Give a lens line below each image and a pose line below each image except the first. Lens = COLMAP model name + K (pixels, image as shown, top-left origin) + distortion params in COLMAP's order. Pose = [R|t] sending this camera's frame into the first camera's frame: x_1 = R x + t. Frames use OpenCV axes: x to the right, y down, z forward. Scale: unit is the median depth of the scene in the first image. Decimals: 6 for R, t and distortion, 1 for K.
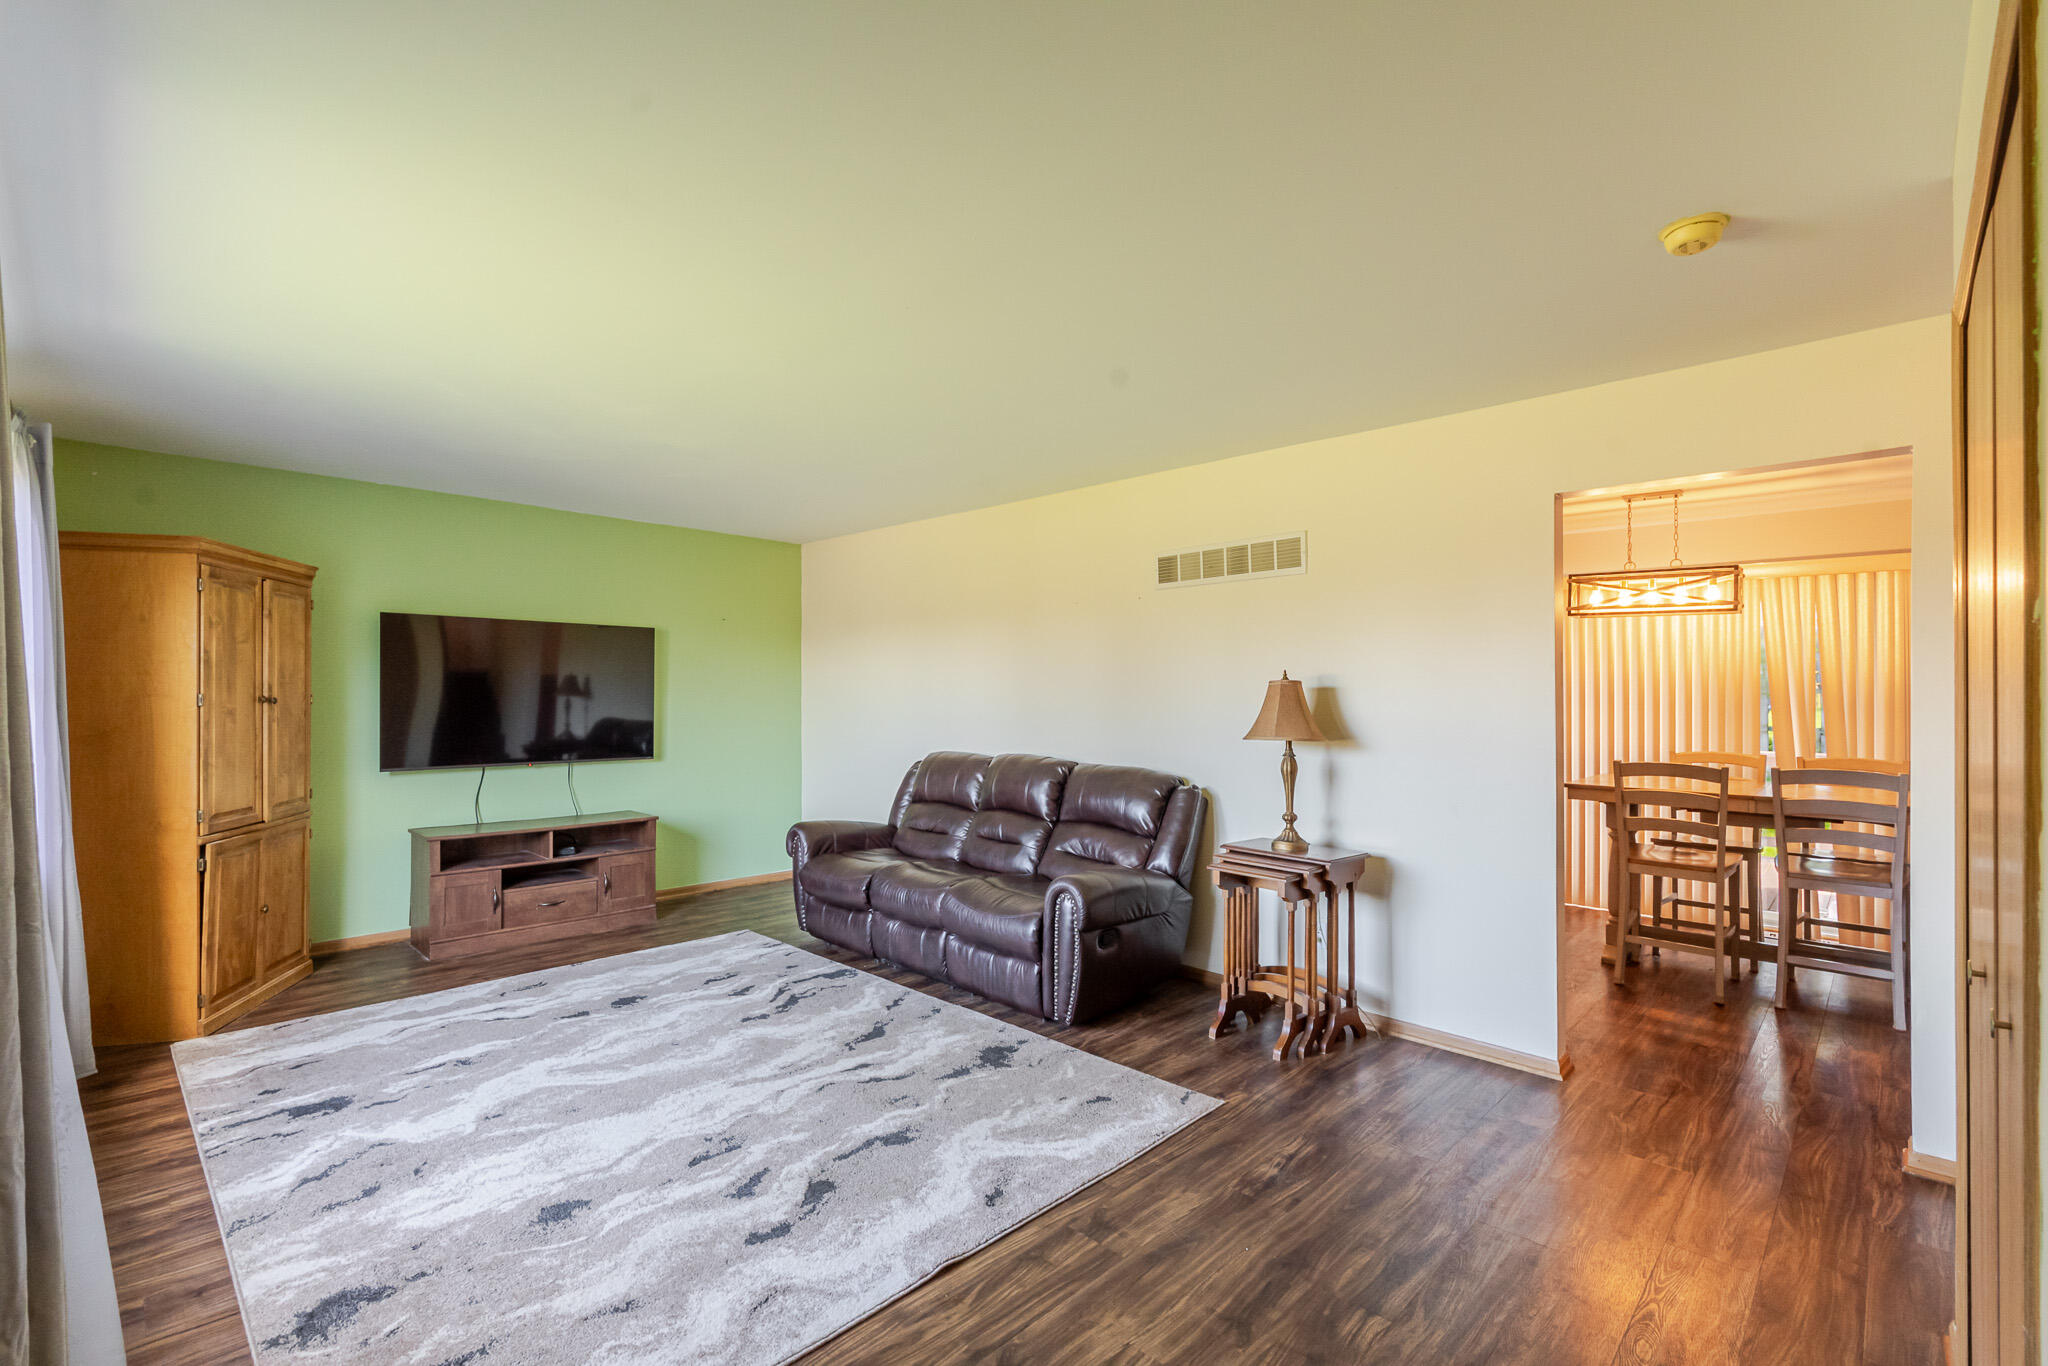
lens RADIAL K [[910.6, 0, 1008.2], [0, 910.6, 686.4], [0, 0, 1]] dist [0.001452, 0.000916]
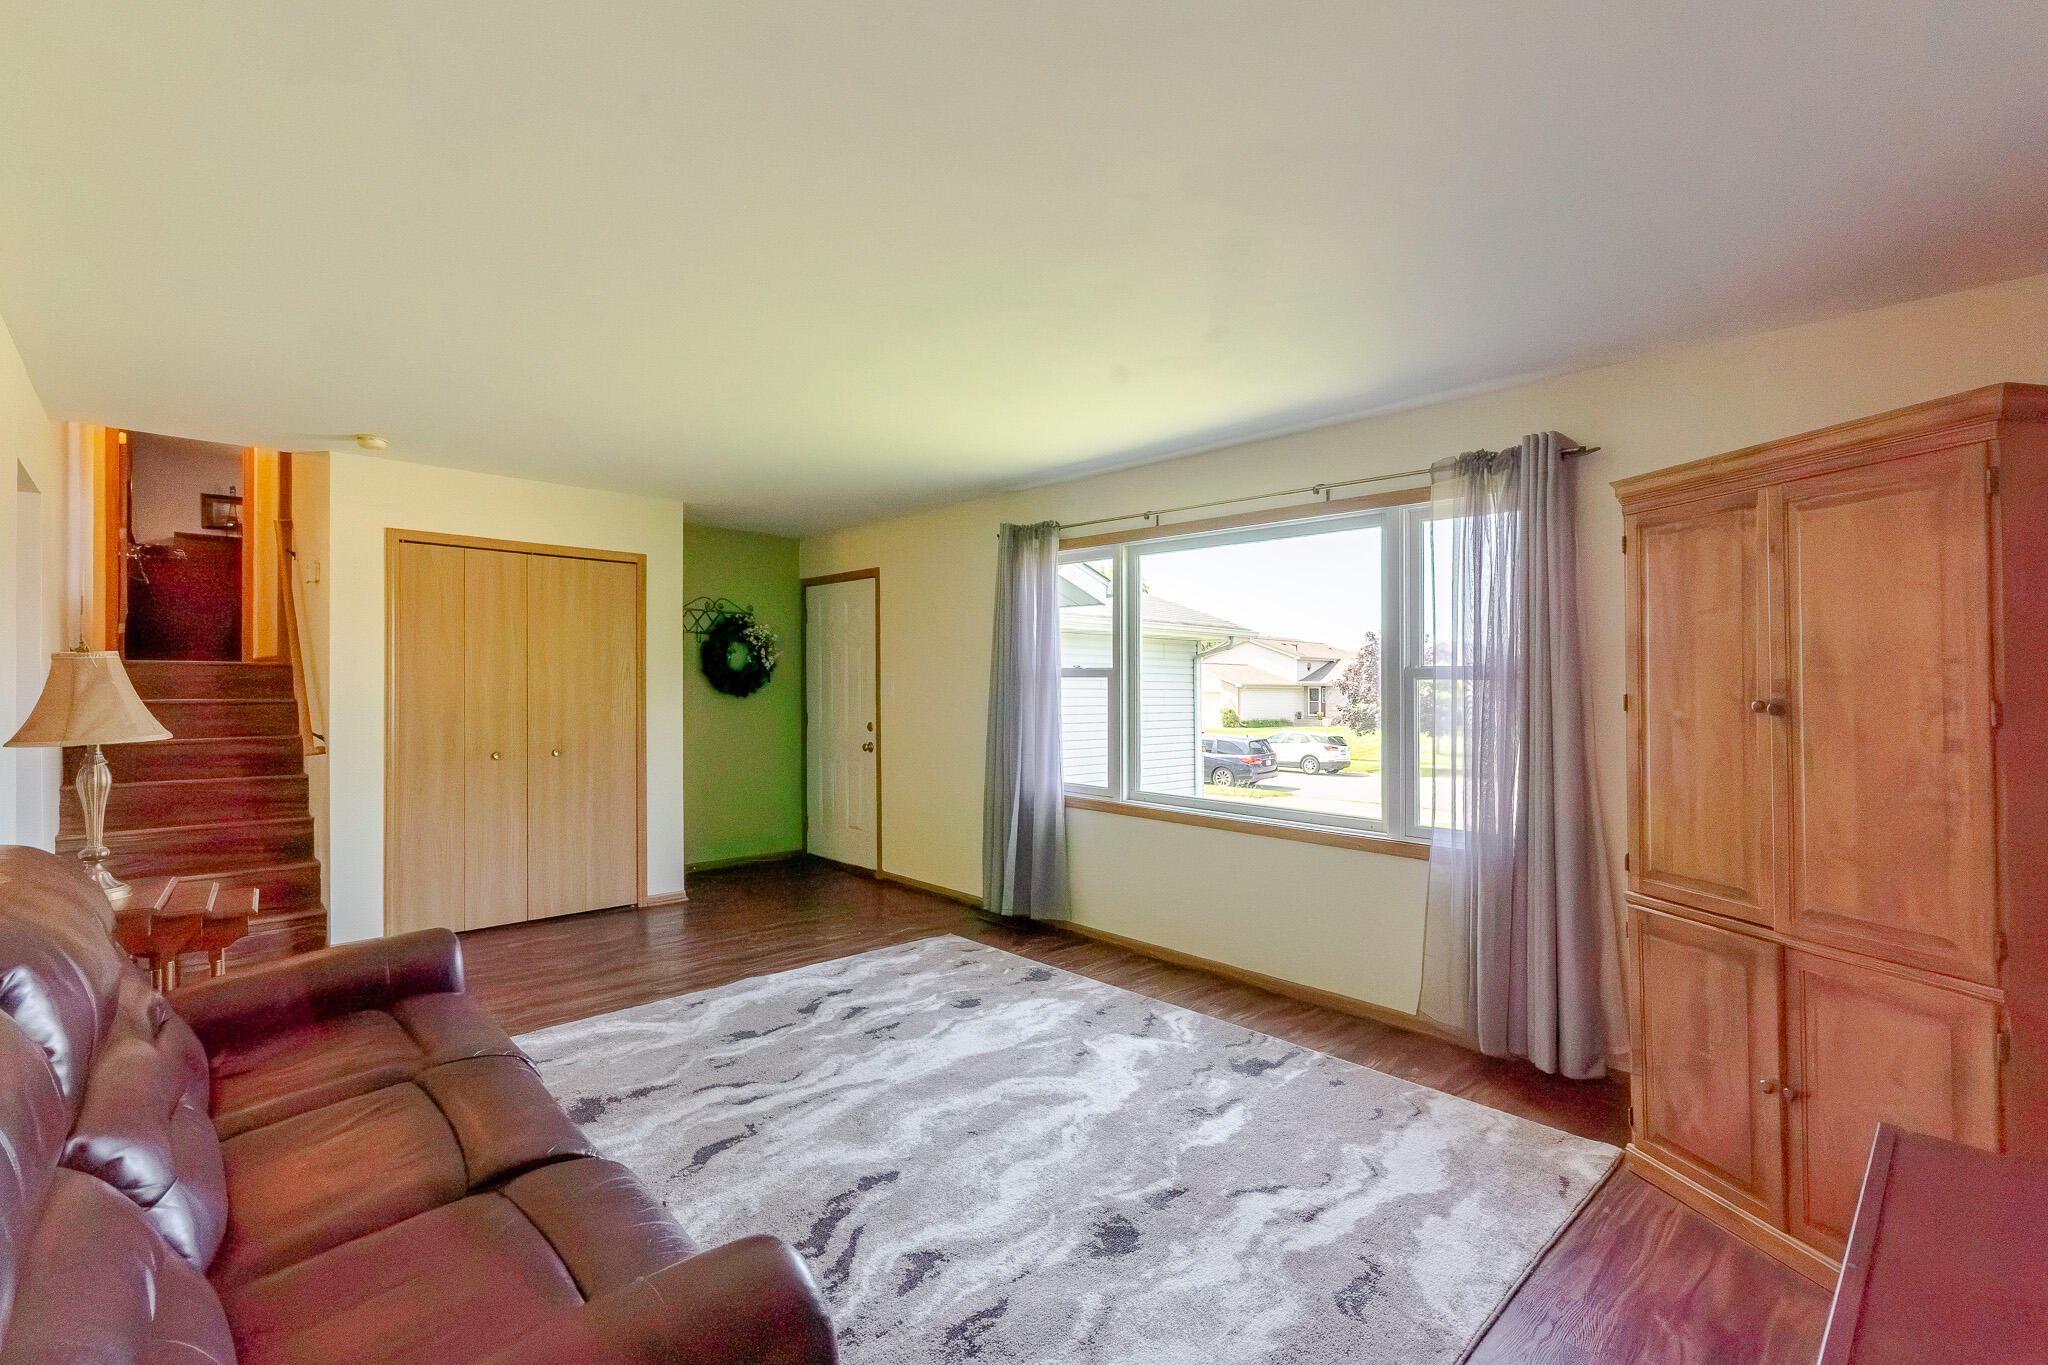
lens RADIAL K [[910.6, 0, 1004.9], [0, 910.6, 681.5], [0, 0, 1]] dist [0.001452, 0.000916]
pose [[-0.998917, -0.015024, 0.044035, -0.449631], [-0.015427, 0.999842, -0.008812, 0.013078], [-0.043896, -0.009481, -0.998991, 1.899453]]
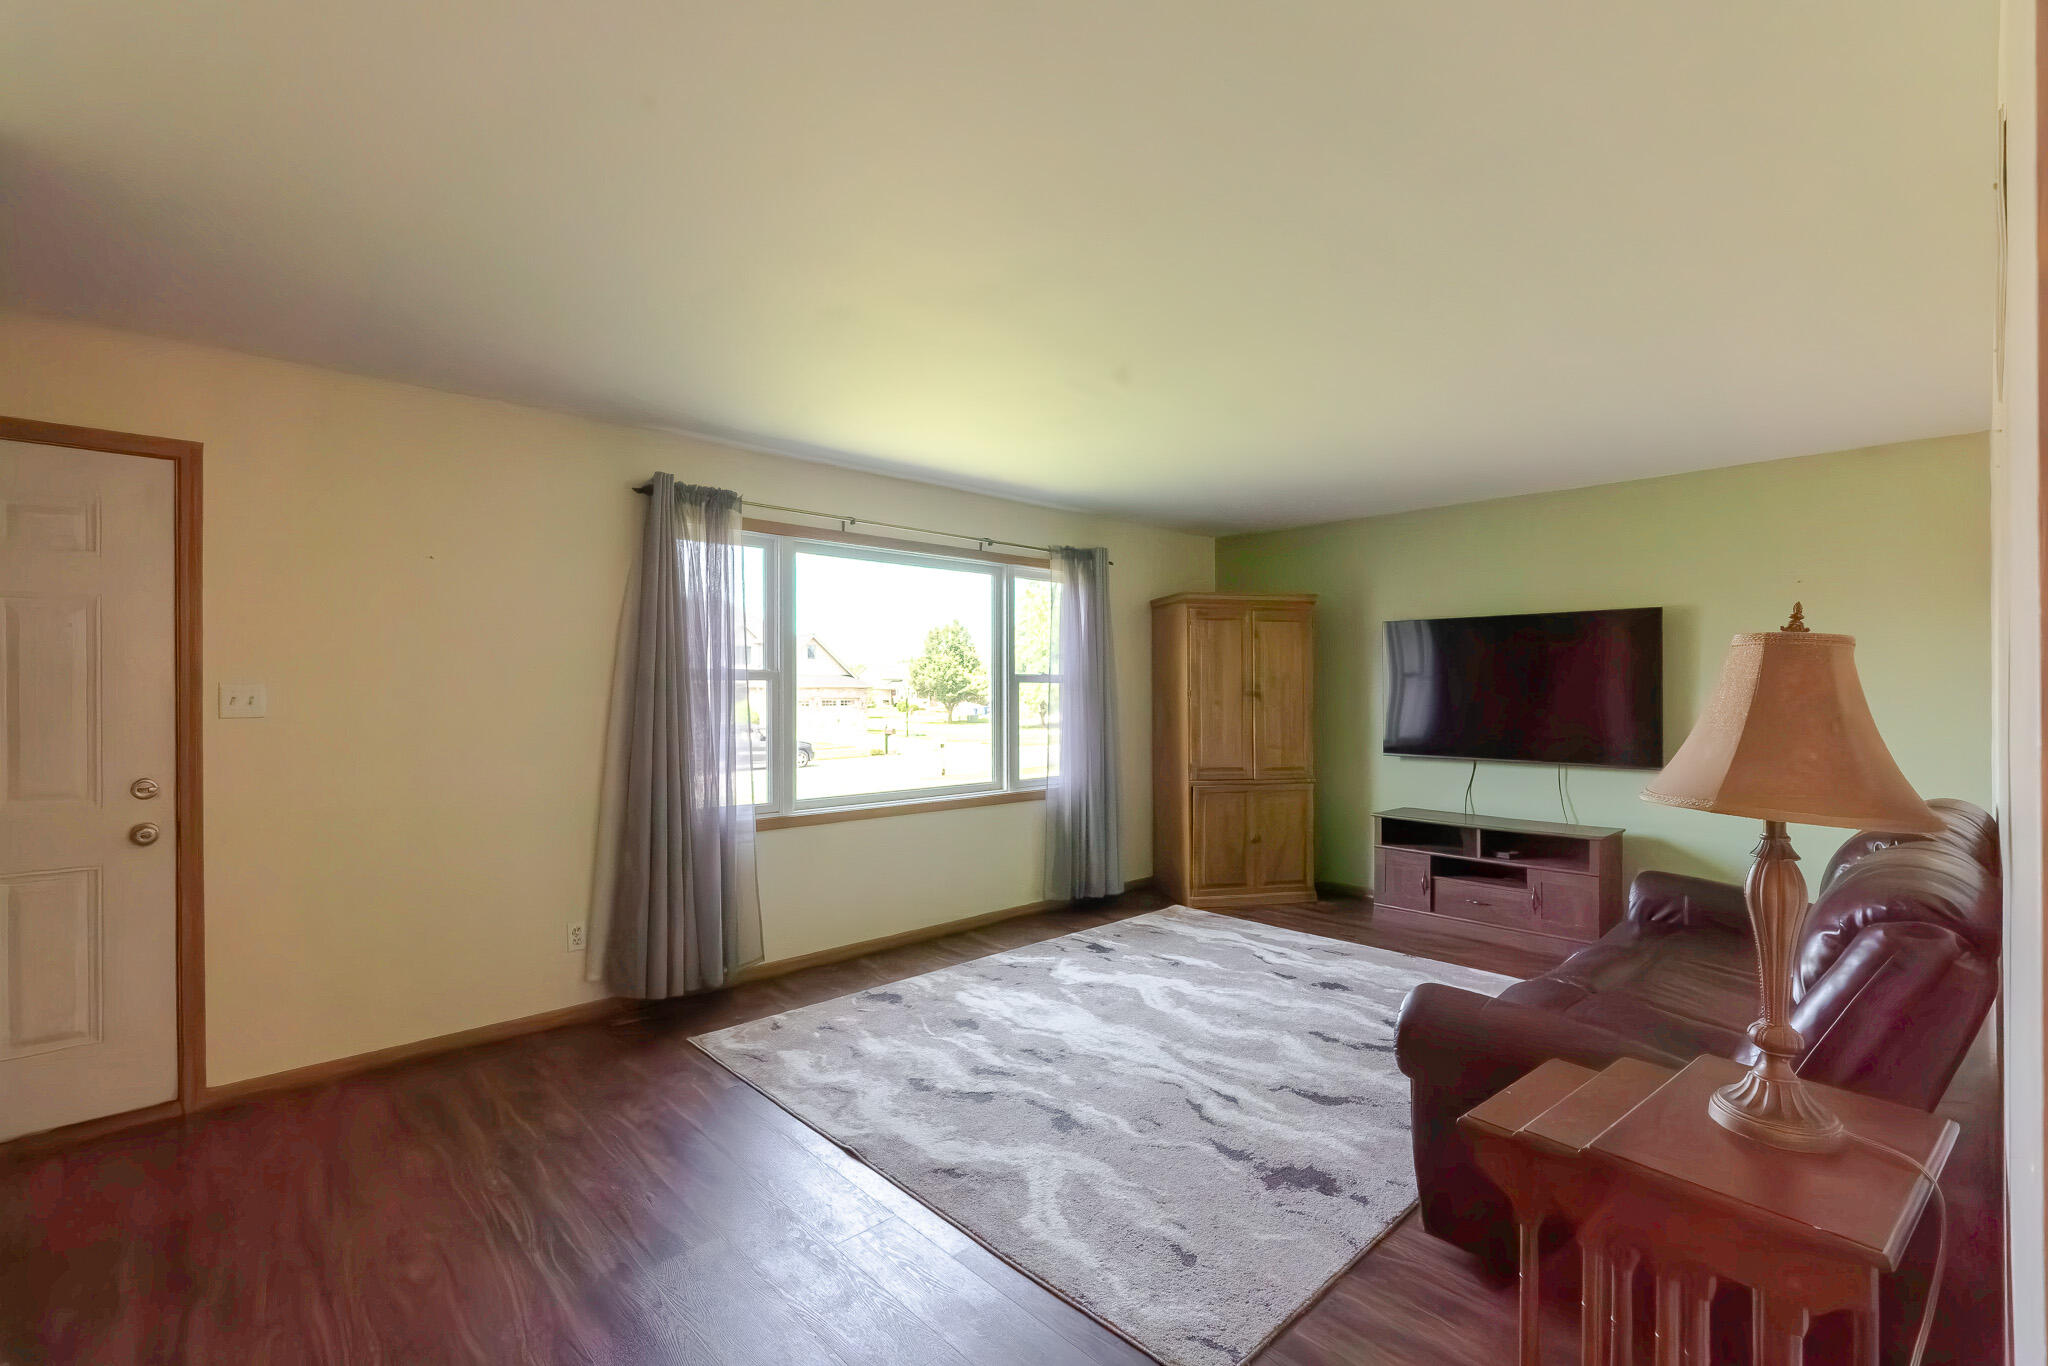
lens RADIAL K [[910.6, 0, 1032.6], [0, 910.6, 687.6], [0, 0, 1]] dist [0.001452, 0.000916]
pose [[-0.033503, -0.007505, -0.999410, 0.762997], [0.009680, 0.999922, -0.007833, 0.014323], [0.999392, -0.009937, -0.033428, 0.849311]]
